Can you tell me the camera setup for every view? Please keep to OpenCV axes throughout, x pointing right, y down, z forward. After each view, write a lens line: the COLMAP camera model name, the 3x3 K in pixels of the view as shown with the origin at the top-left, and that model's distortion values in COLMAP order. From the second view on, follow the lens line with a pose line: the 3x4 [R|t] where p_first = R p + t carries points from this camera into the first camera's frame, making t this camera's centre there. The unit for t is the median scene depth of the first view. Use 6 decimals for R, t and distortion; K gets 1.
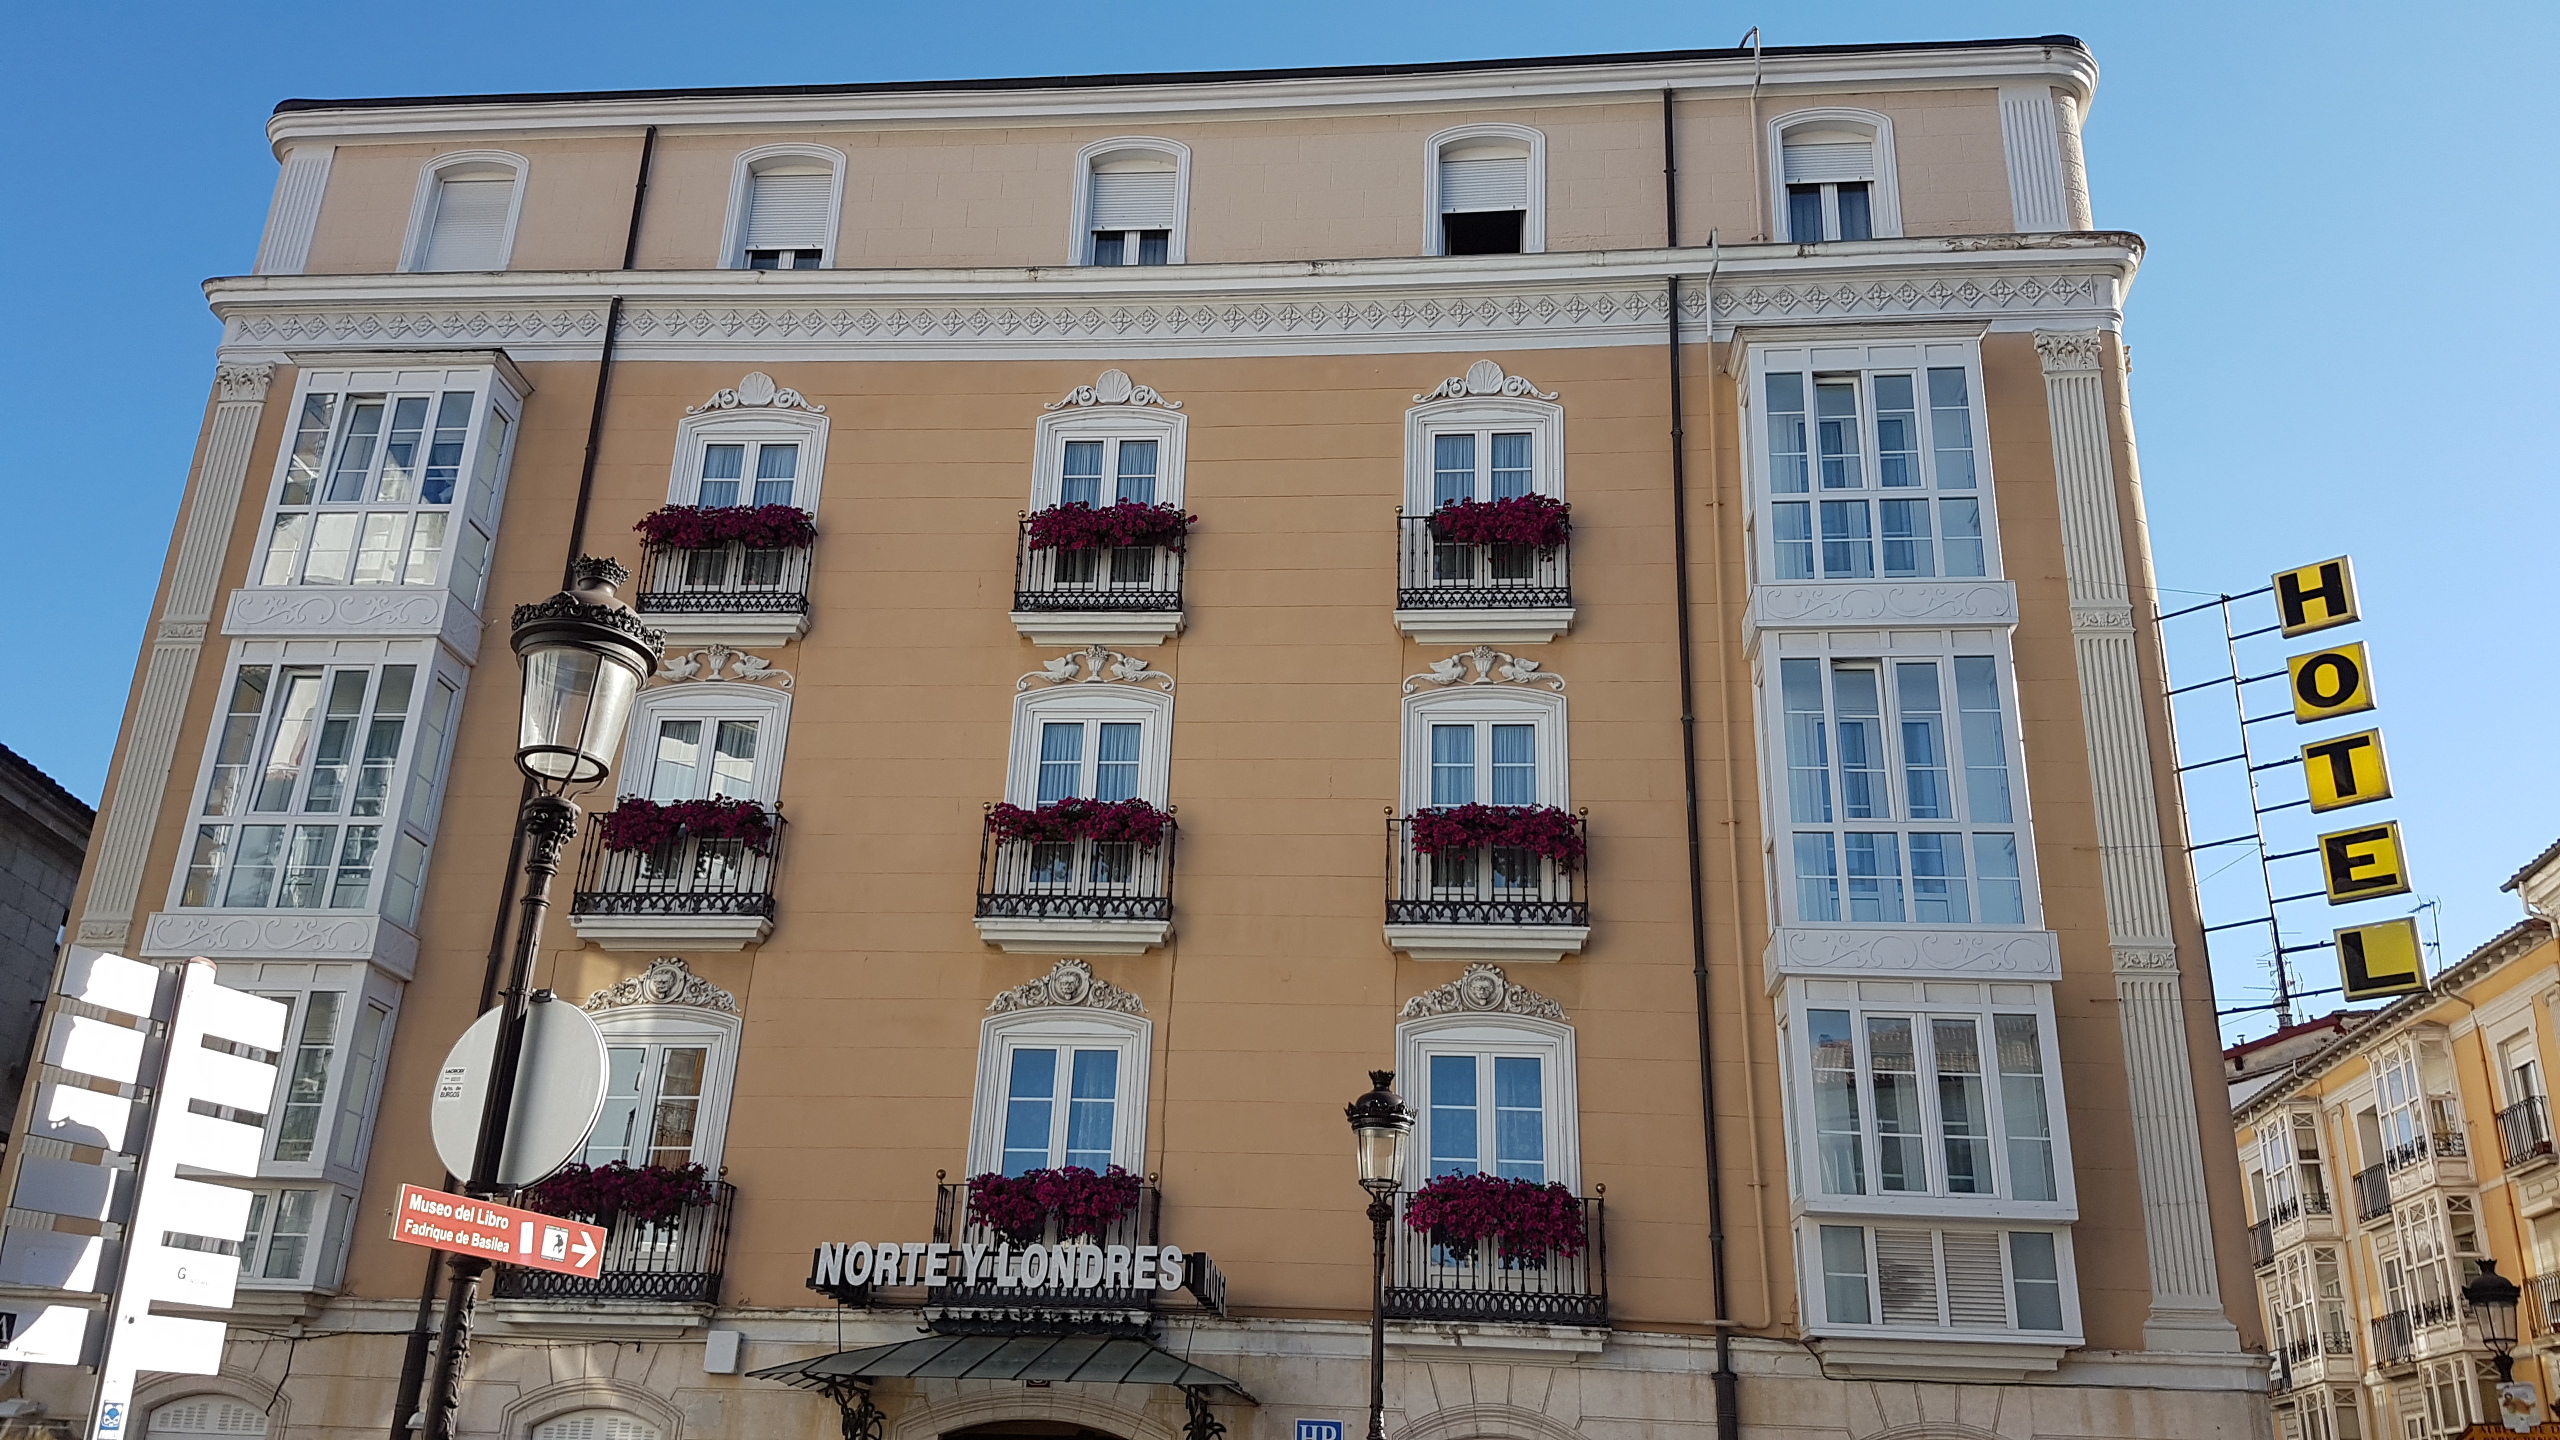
lens RADIAL K [[2007.1, 0, 1280.0], [0, 2007.1, 720.0], [0, 0, 1]] dist [0.236457, -0.458937]
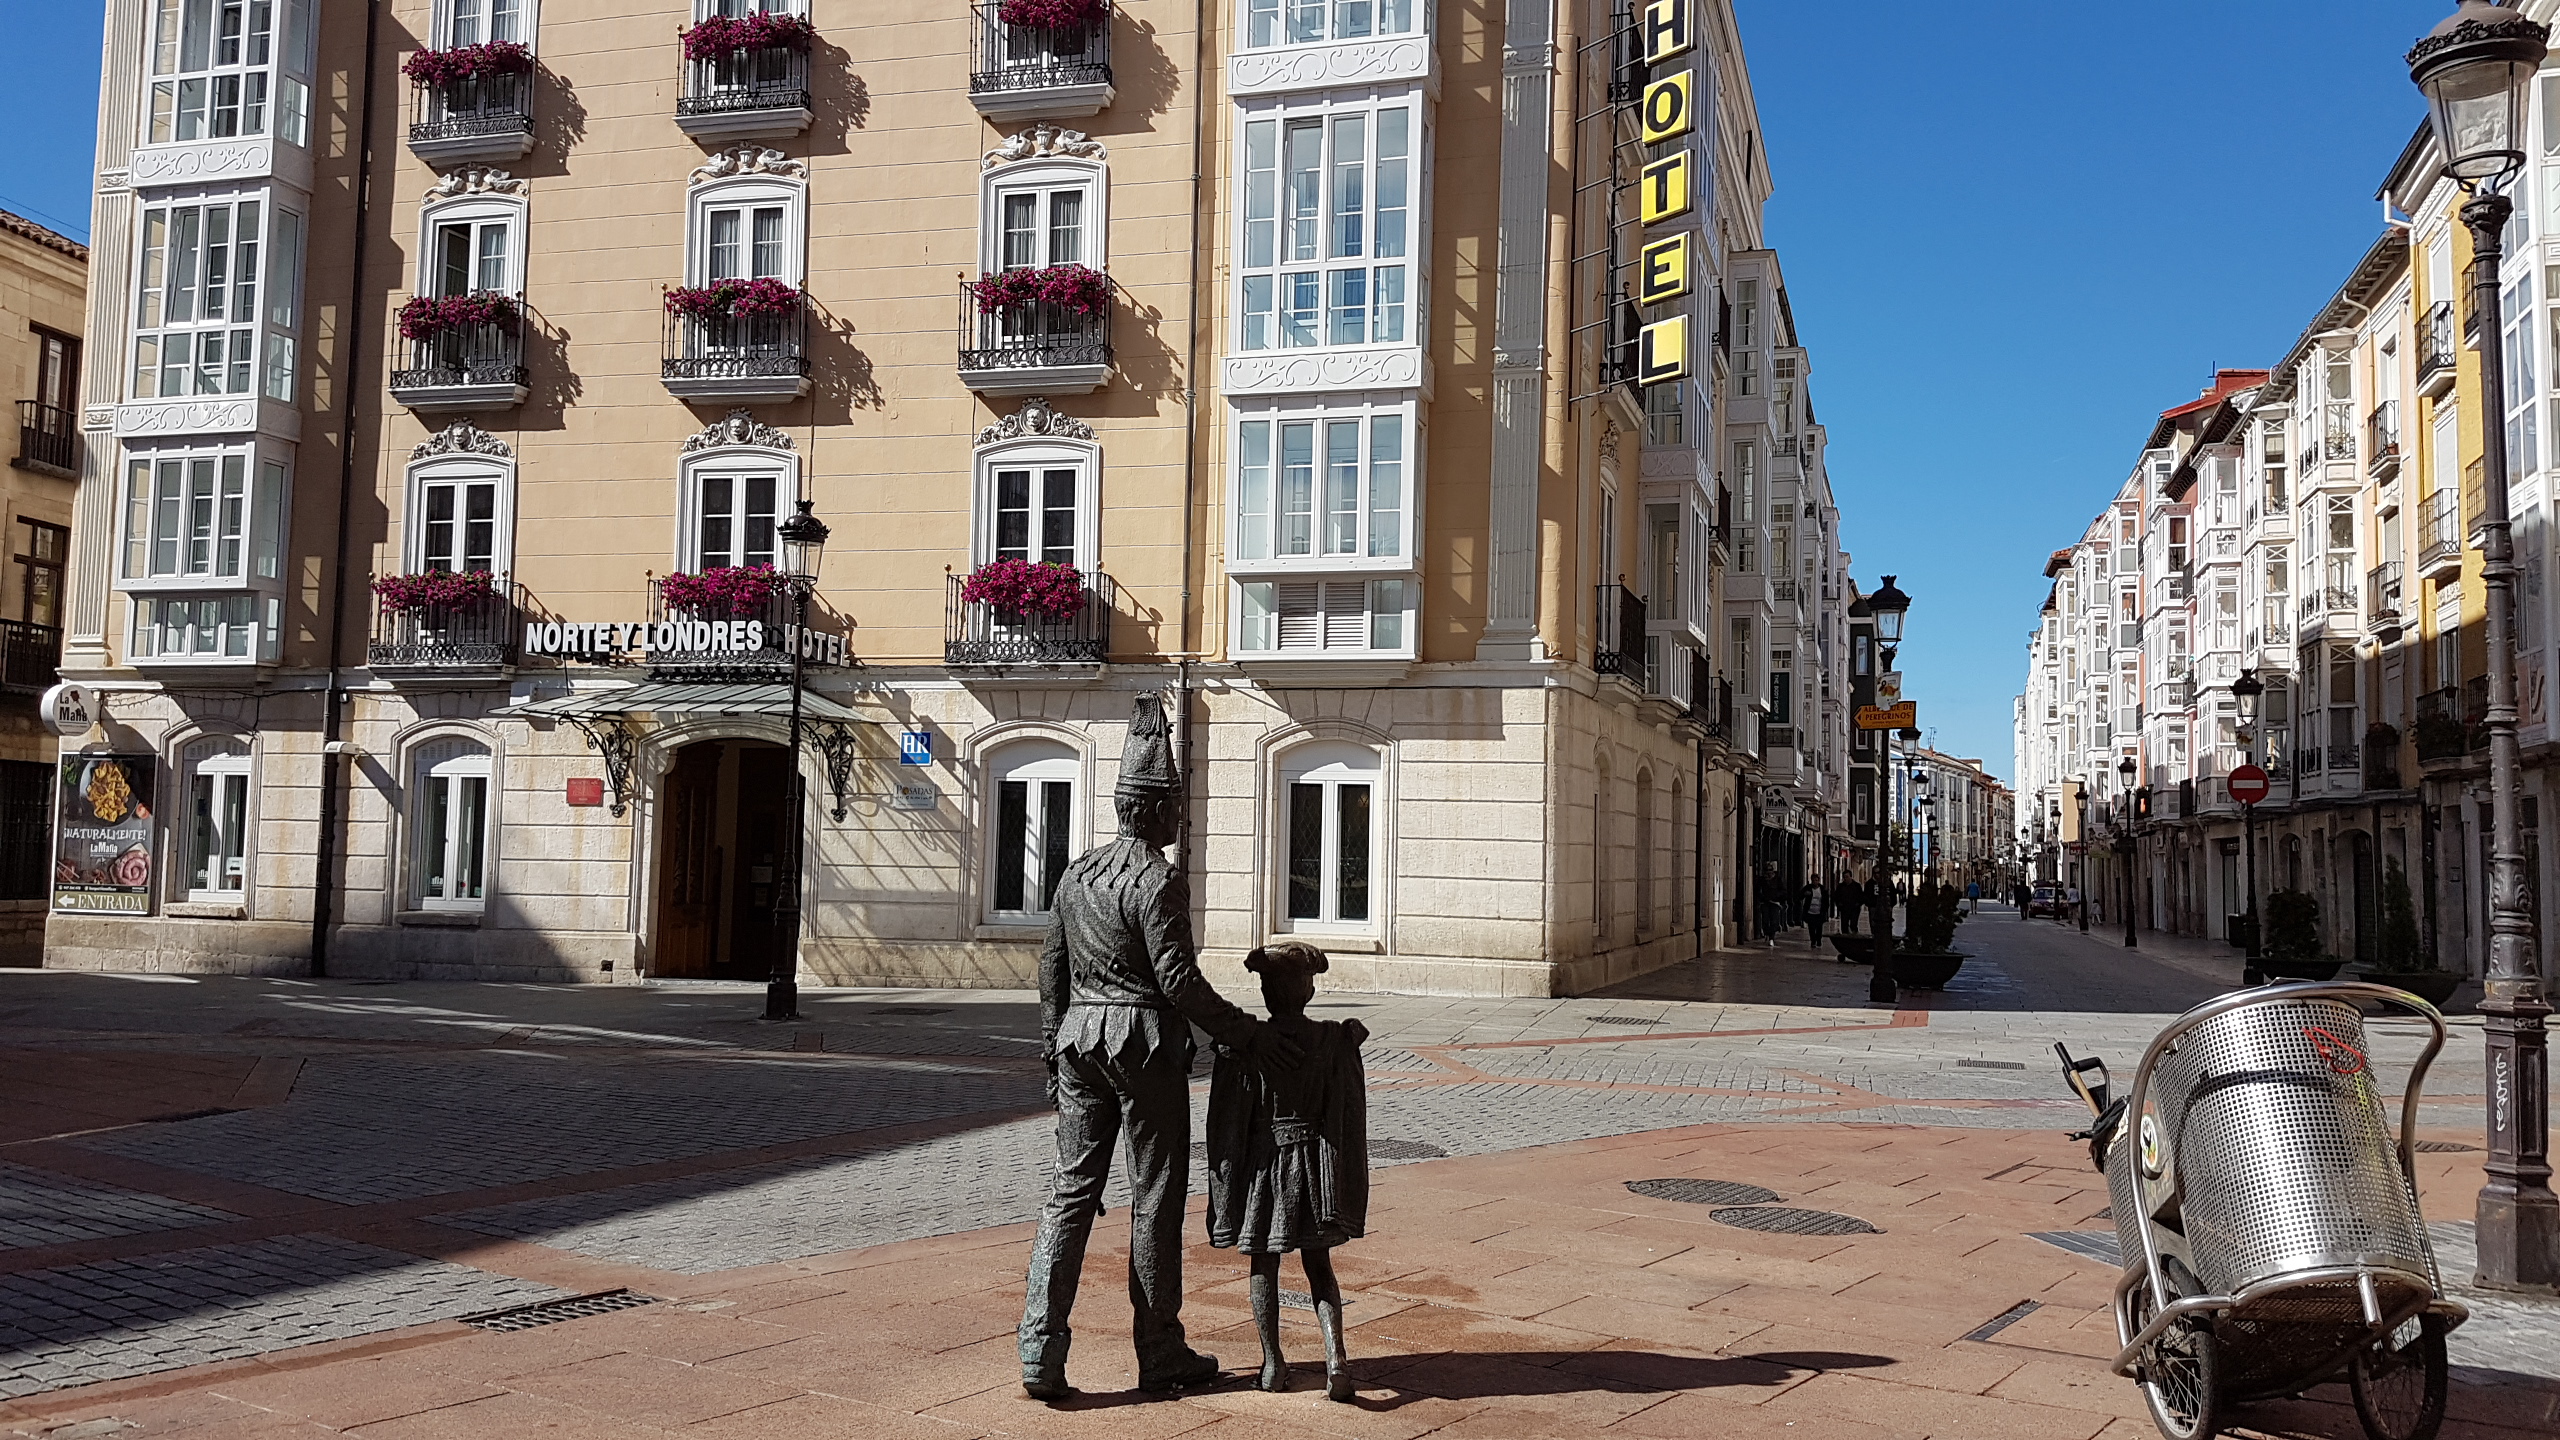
lens RADIAL K [[2007.1, 0, 1280.0], [0, 2007.1, 720.0], [0, 0, 1]] dist [0.236457, -0.458937]
pose [[0.979806, -0.030538, -0.197605, 0.506197], [0.090816, 0.948419, 0.303733, -0.061595], [0.178137, -0.315545, 0.932040, -0.232303]]
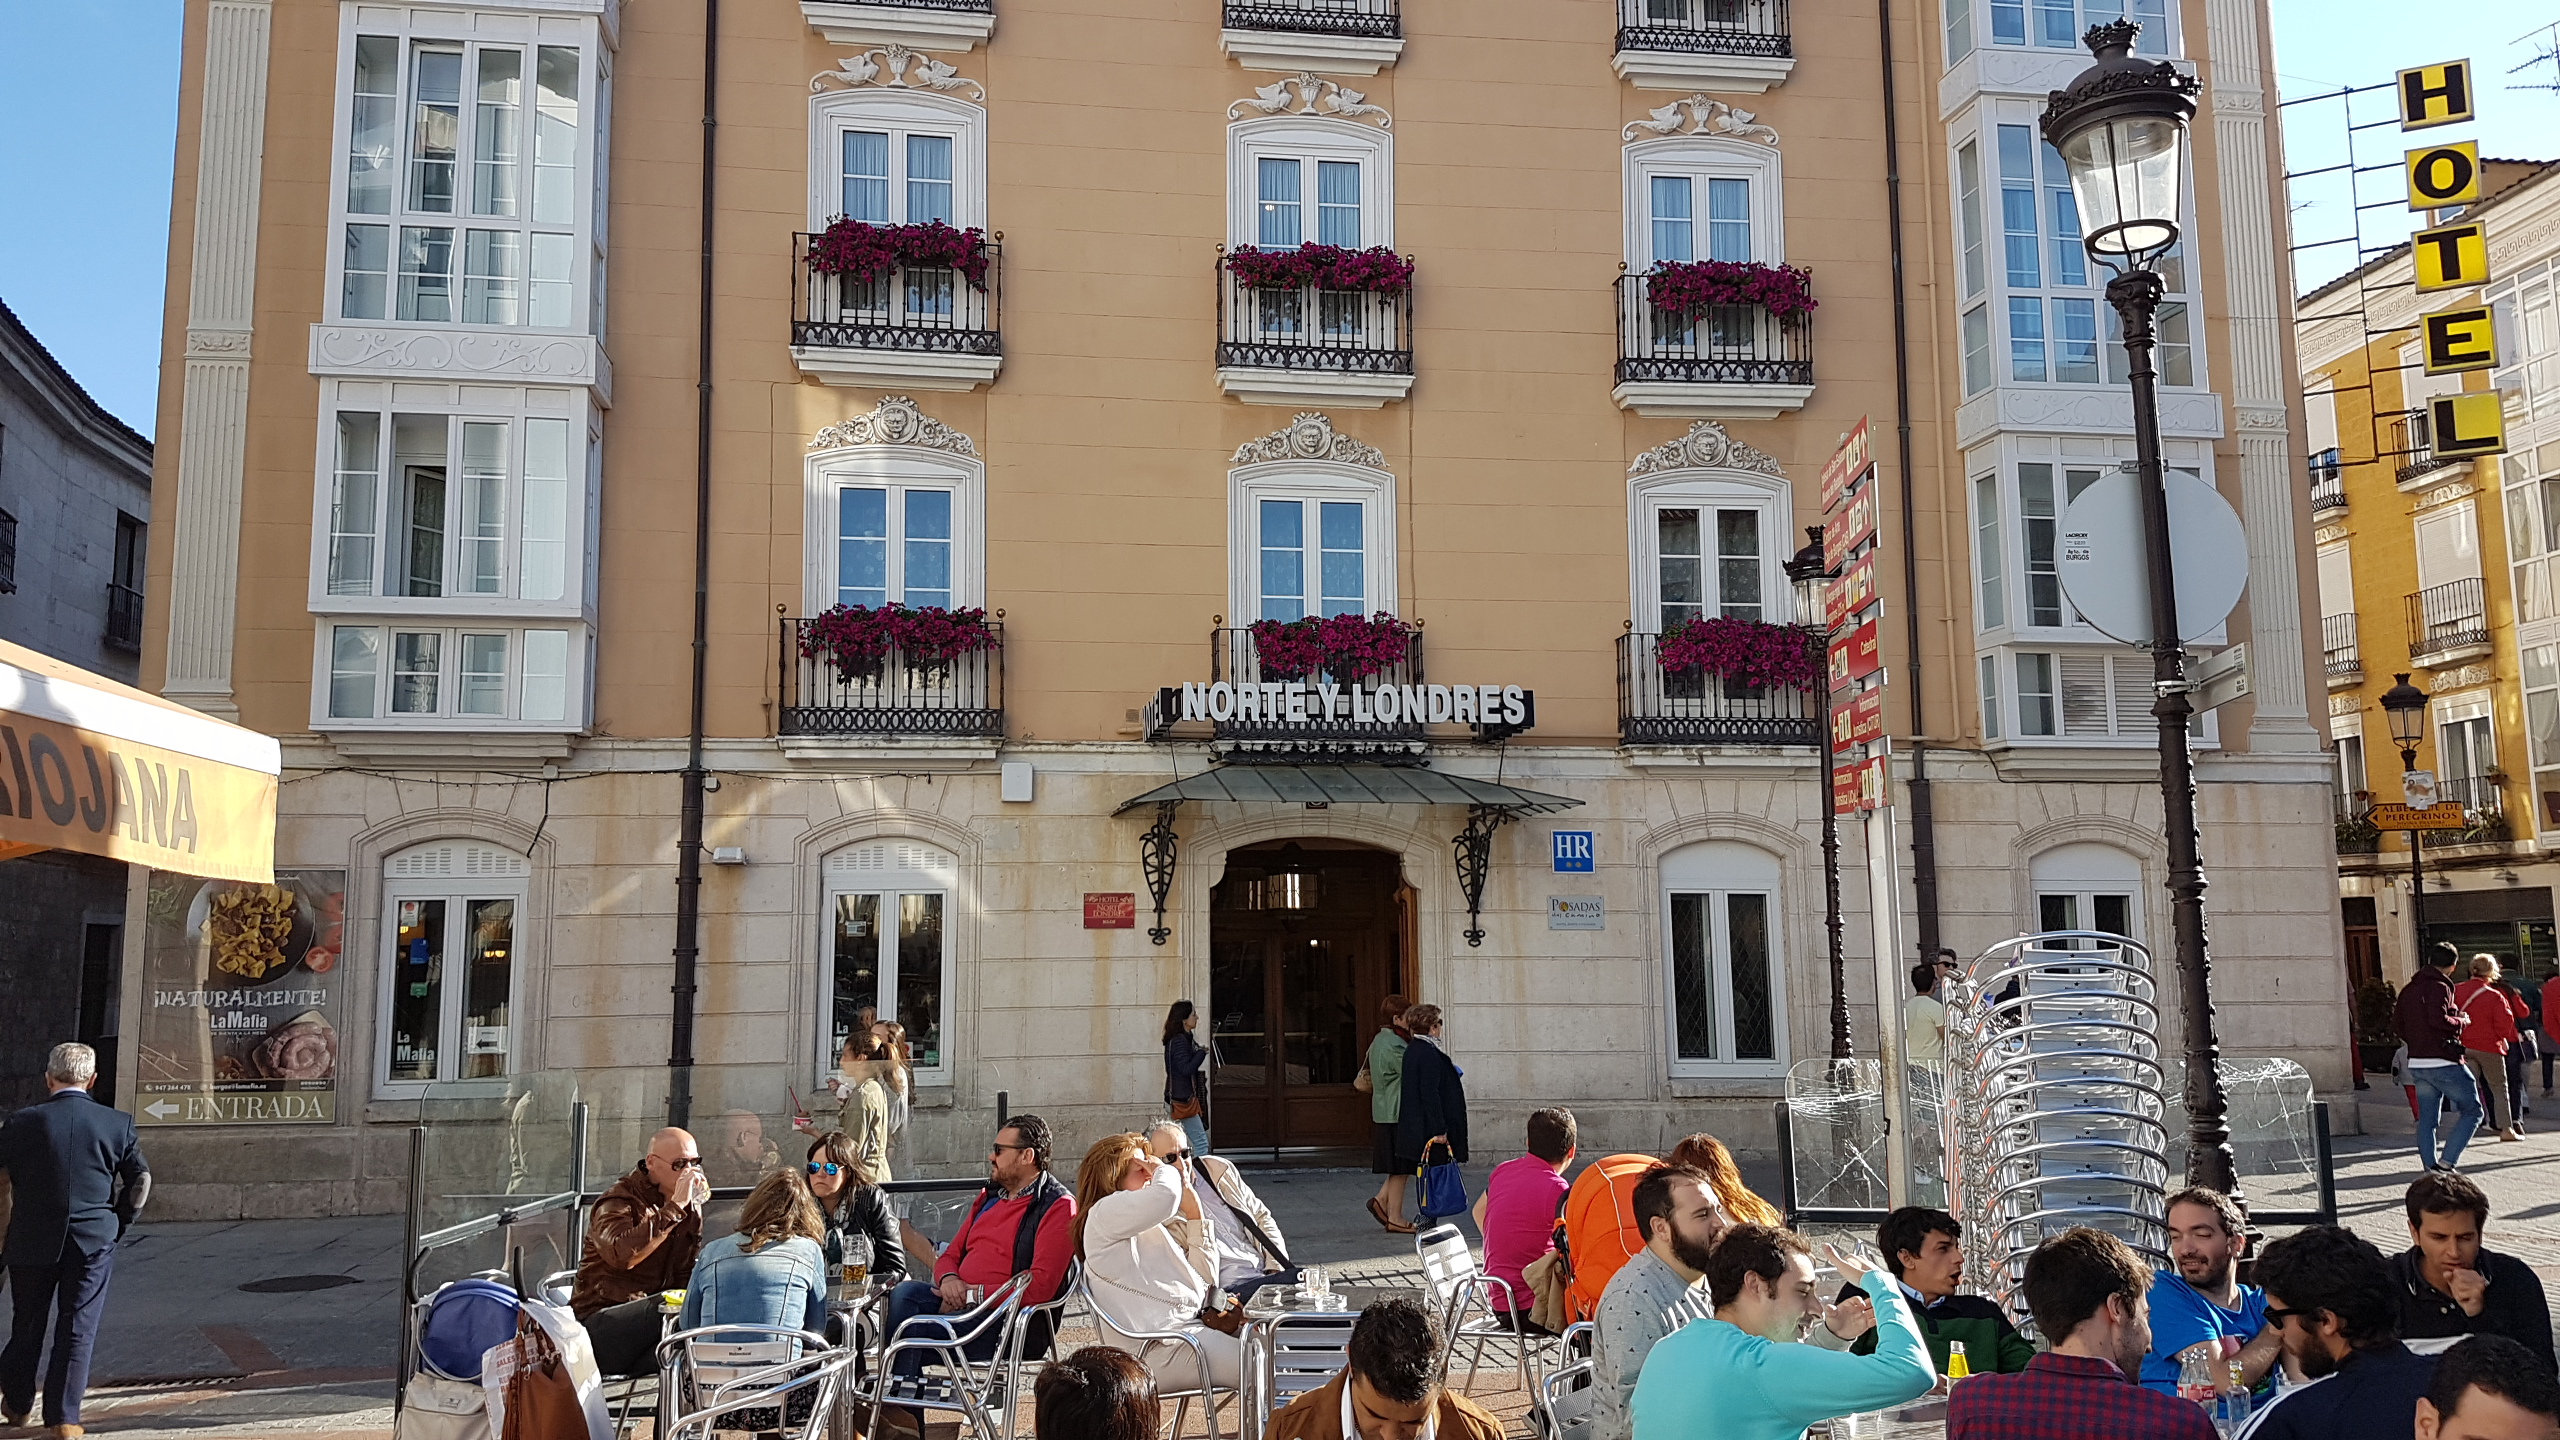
lens RADIAL K [[2007.1, 0, 1280.0], [0, 2007.1, 720.0], [0, 0, 1]] dist [0.236457, -0.458937]
pose [[0.970962, -0.017645, 0.238581, -0.373106], [-0.048477, 0.962075, 0.268444, -0.002028], [-0.234270, -0.272214, 0.933283, 0.030719]]
